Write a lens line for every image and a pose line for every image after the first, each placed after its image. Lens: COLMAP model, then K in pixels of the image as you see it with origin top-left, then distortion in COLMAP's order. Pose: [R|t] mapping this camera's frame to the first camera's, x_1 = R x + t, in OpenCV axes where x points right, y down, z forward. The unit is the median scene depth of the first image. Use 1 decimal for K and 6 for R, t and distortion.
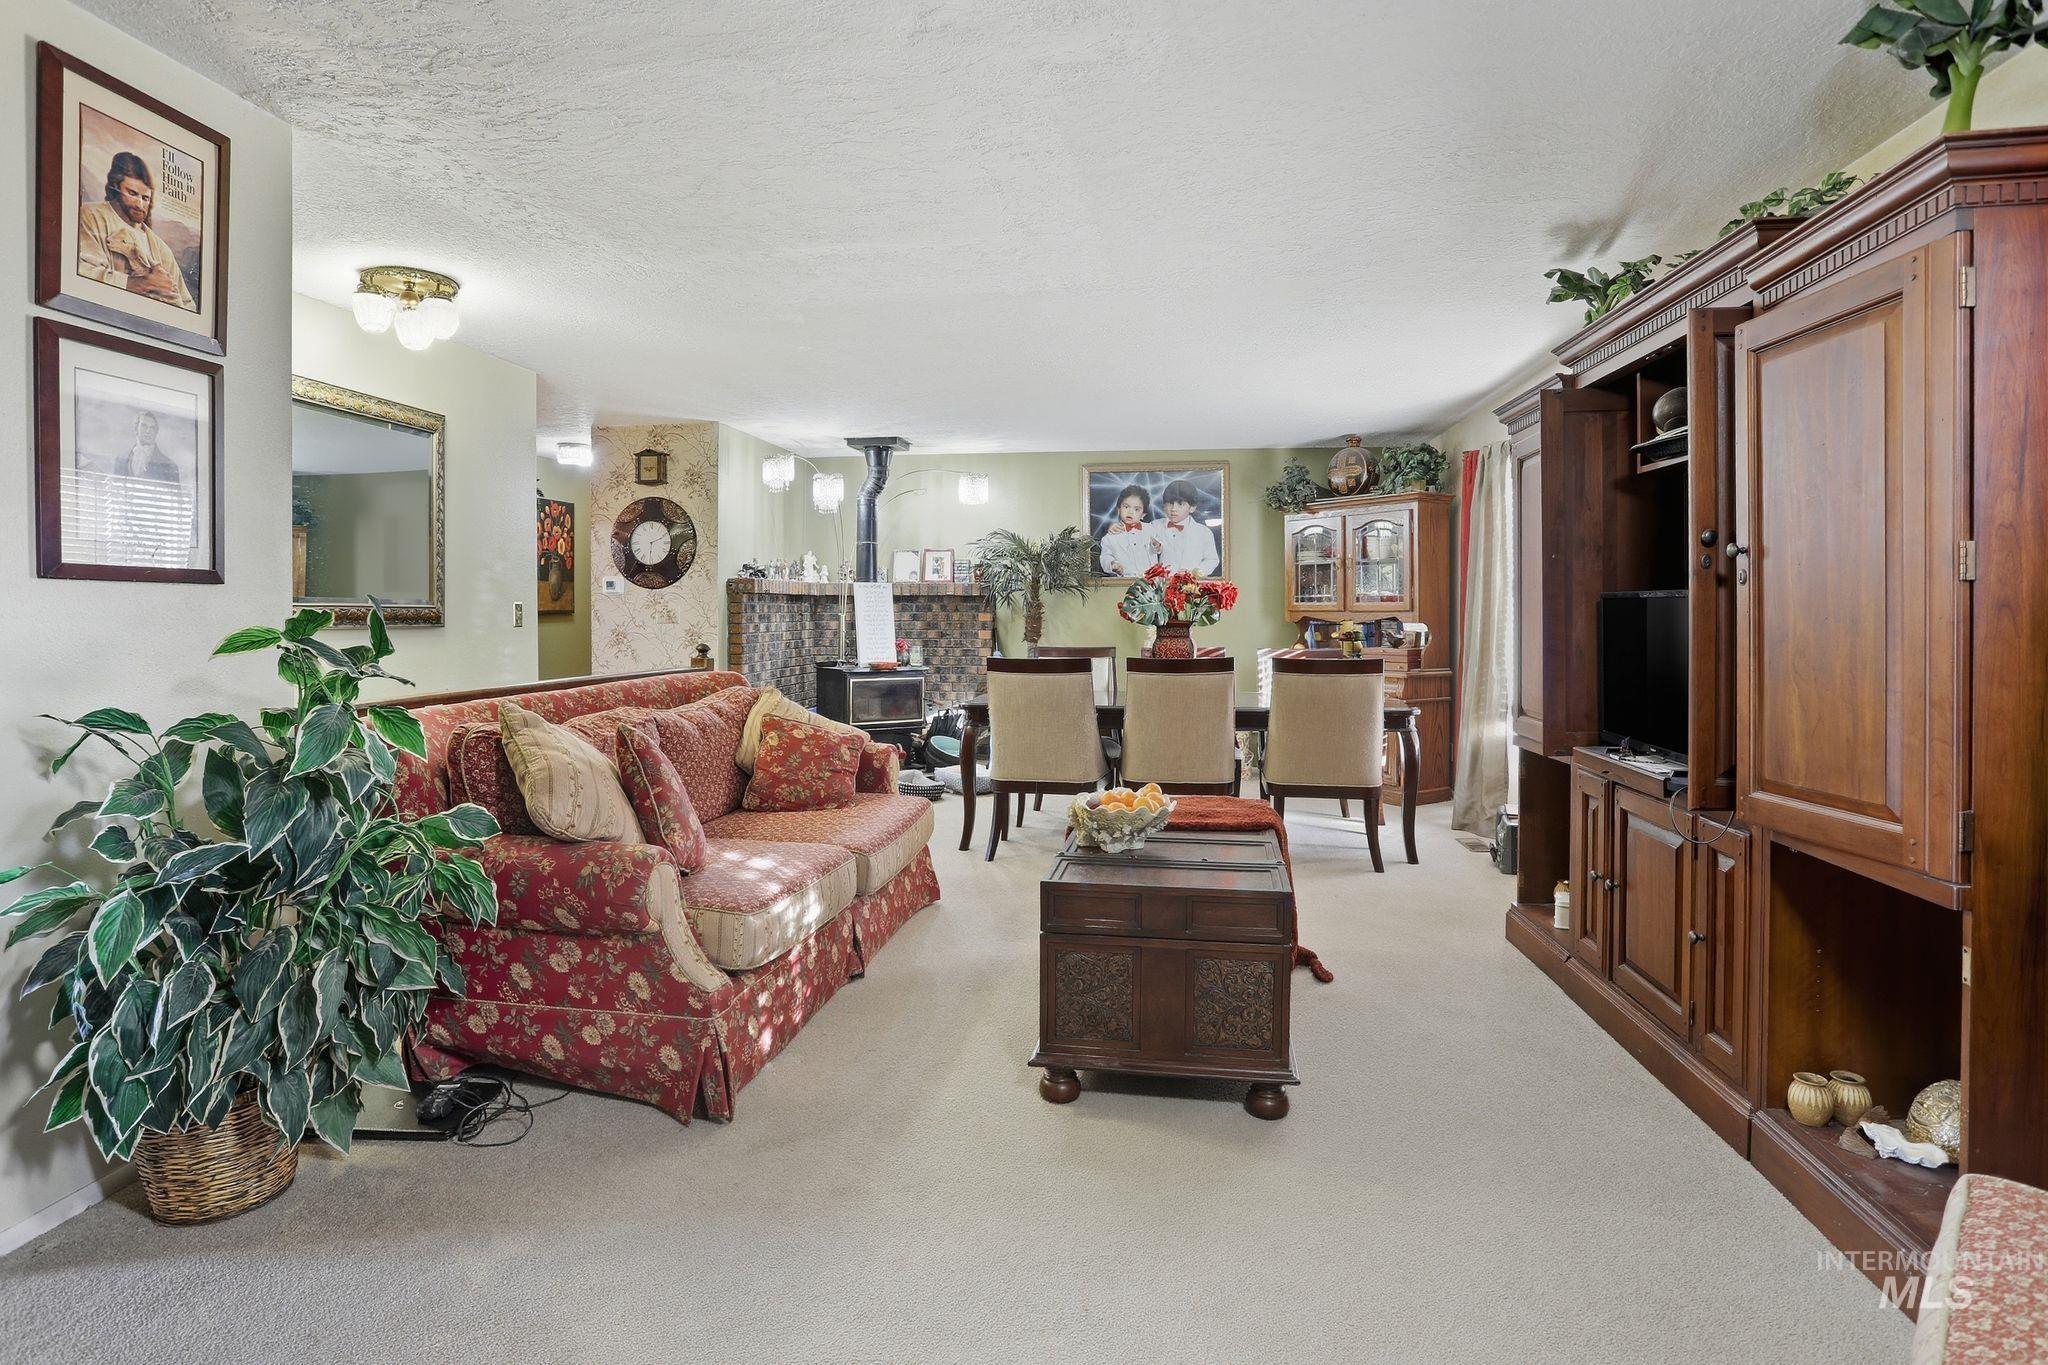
lens RADIAL K [[1000.8, 0, 1018.4], [0, 1000.8, 683.5], [0, 0, 1]] dist [-0.048798, 0.022368]
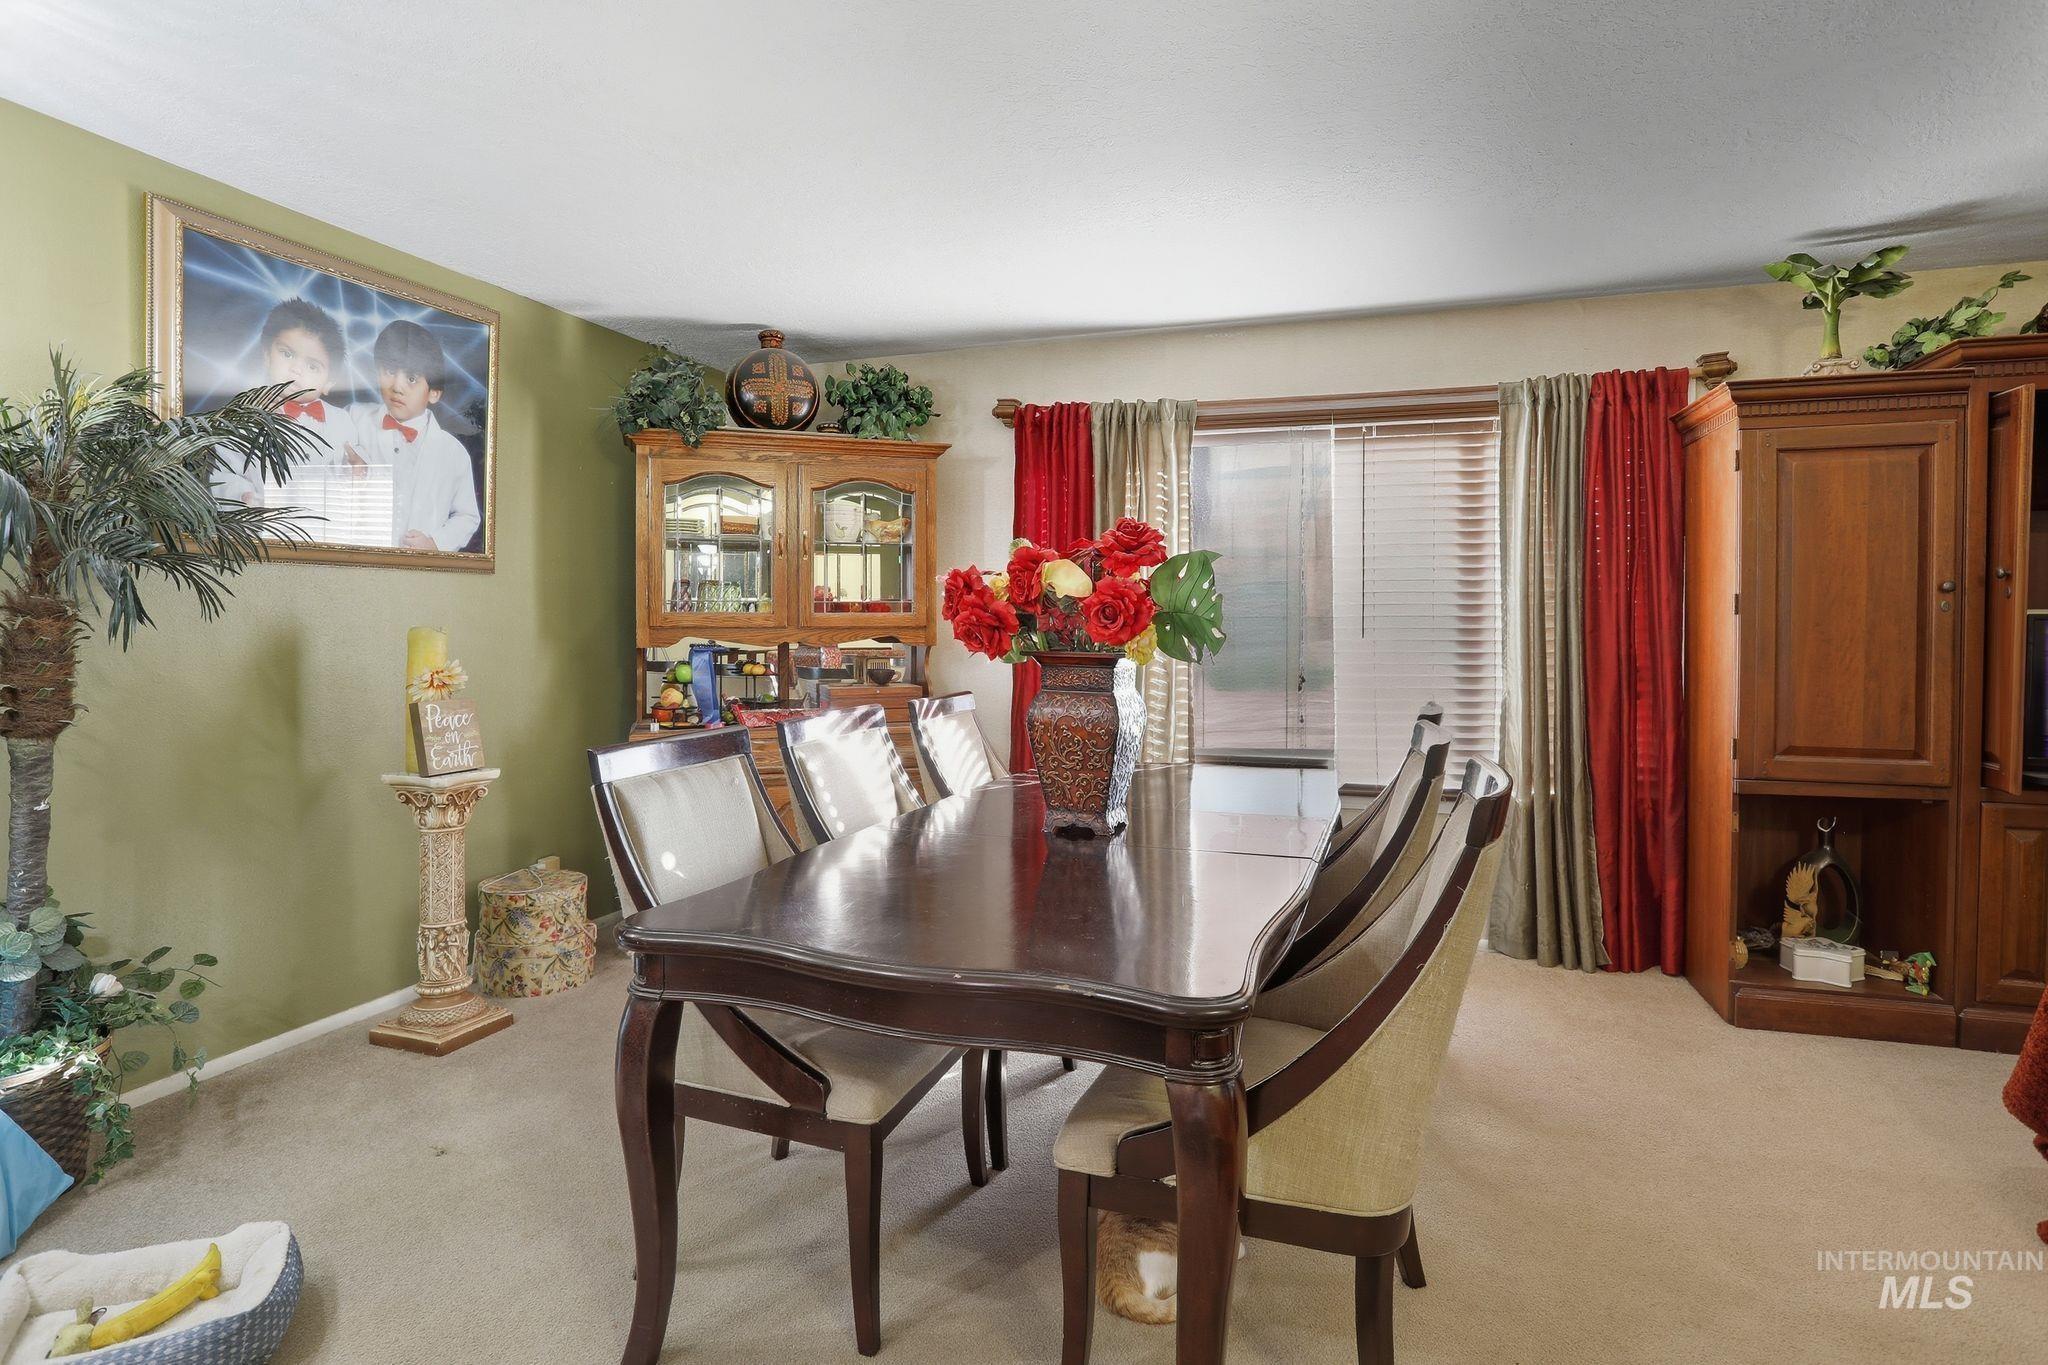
lens RADIAL K [[1082.1, 0, 1028.4], [0, 1082.1, 644.8], [0, 0, 1]] dist [-0.058301, 0.030746]
pose [[0.179986, -0.019192, 0.983482, -0.252786], [0.075592, 0.997123, 0.005624, -0.052573], [-0.980760, 0.073332, 0.180919, 0.712423]]
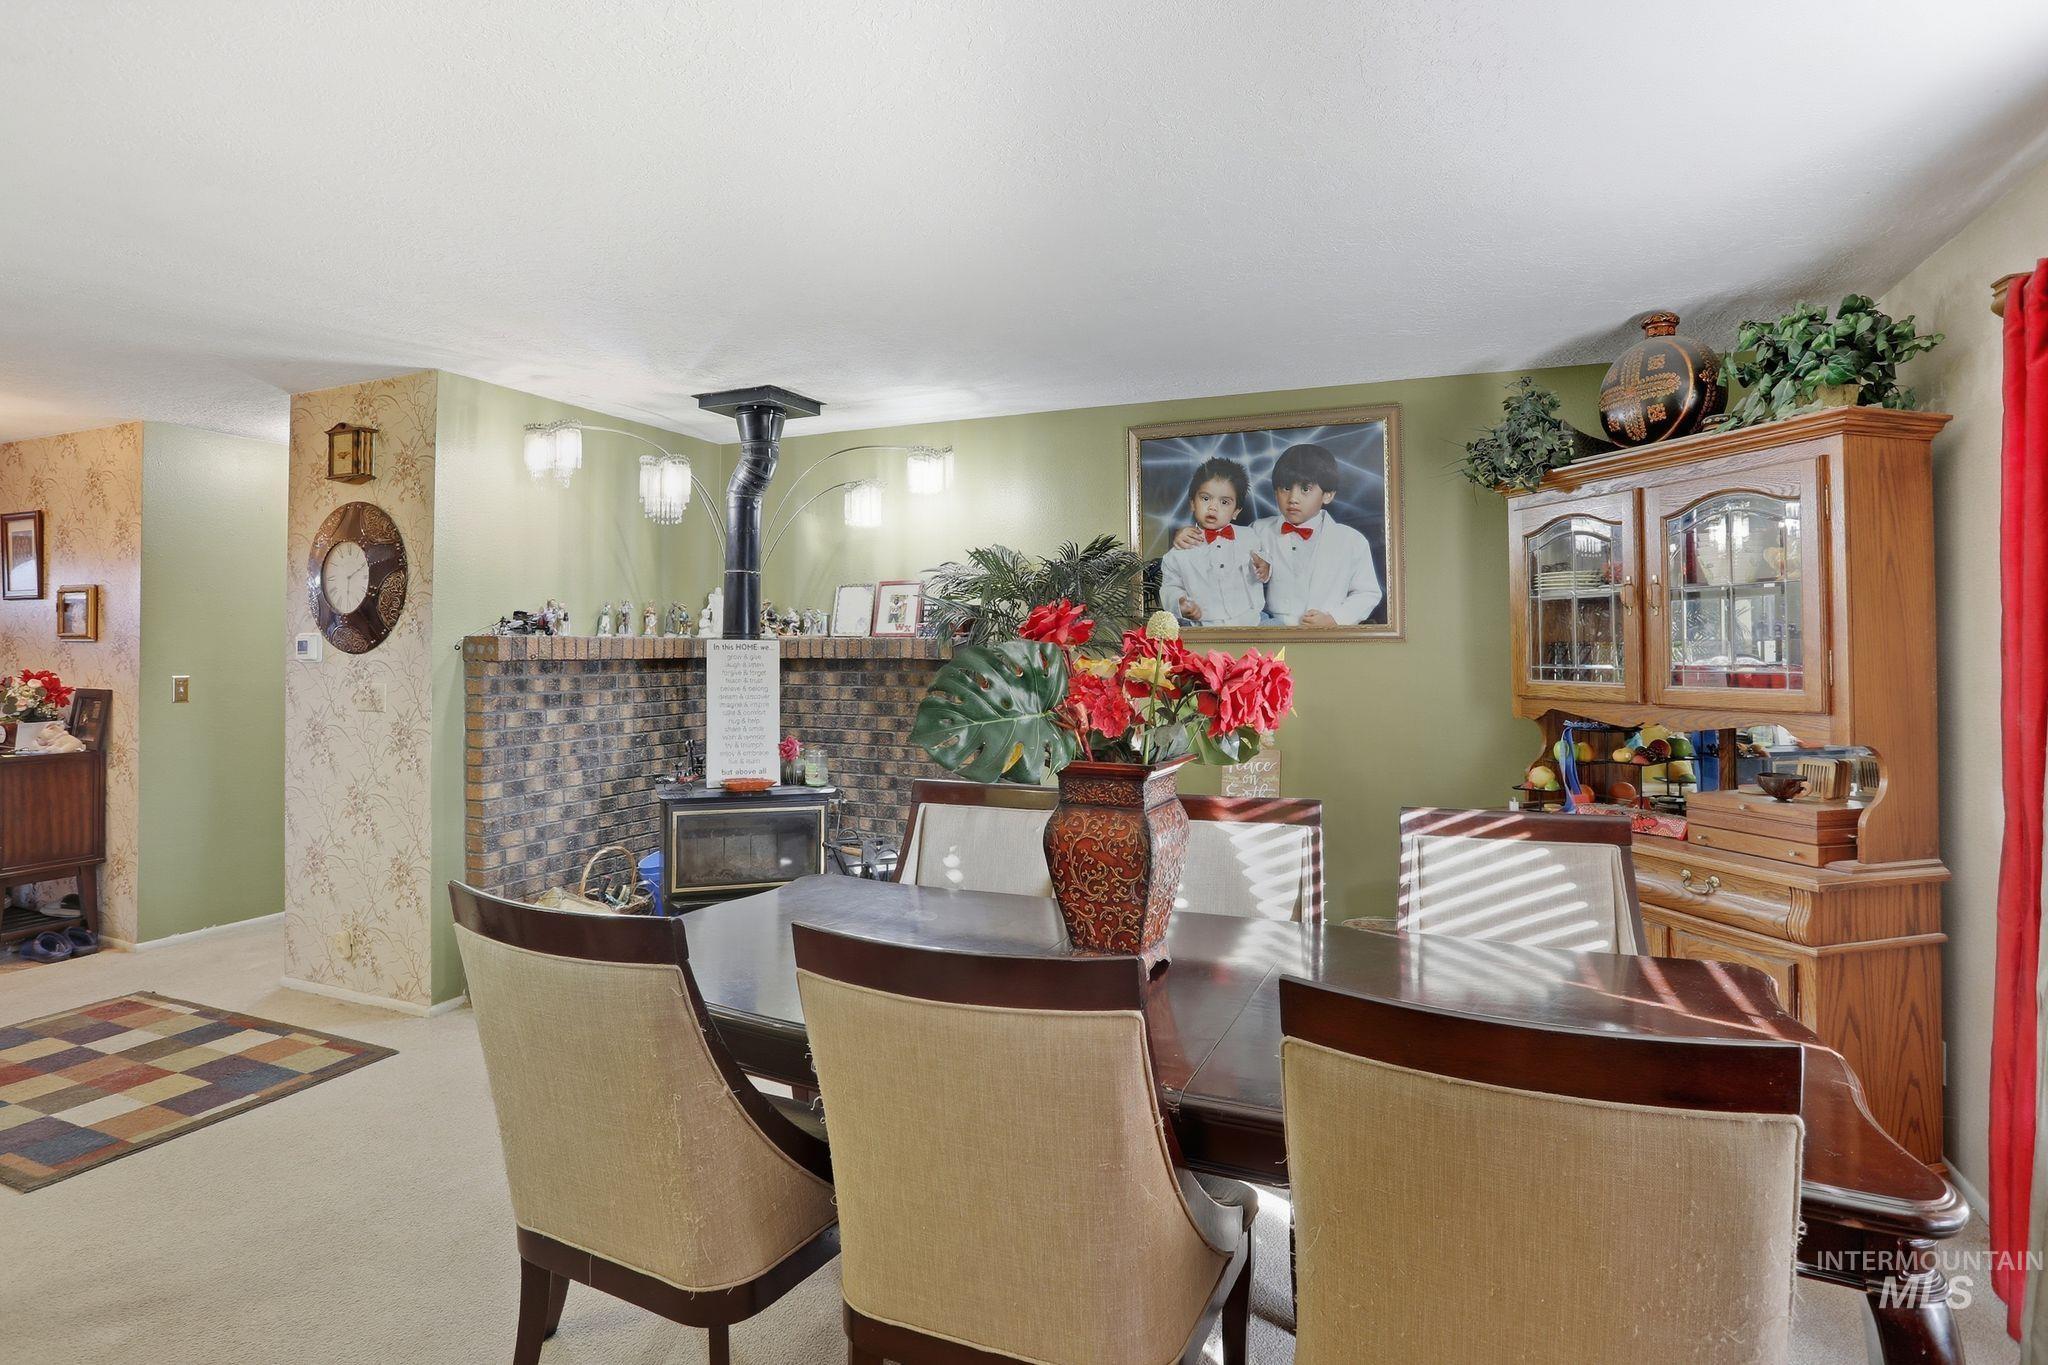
lens RADIAL K [[1032.9, 0, 1026.6], [0, 1032.9, 666.3], [0, 0, 1]] dist [-0.063996, 0.030762]
pose [[0.969531, 0.003283, -0.244949, 0.162665], [-0.017388, 0.998310, -0.055444, -0.056316], [0.244353, 0.058014, 0.967949, 0.470619]]
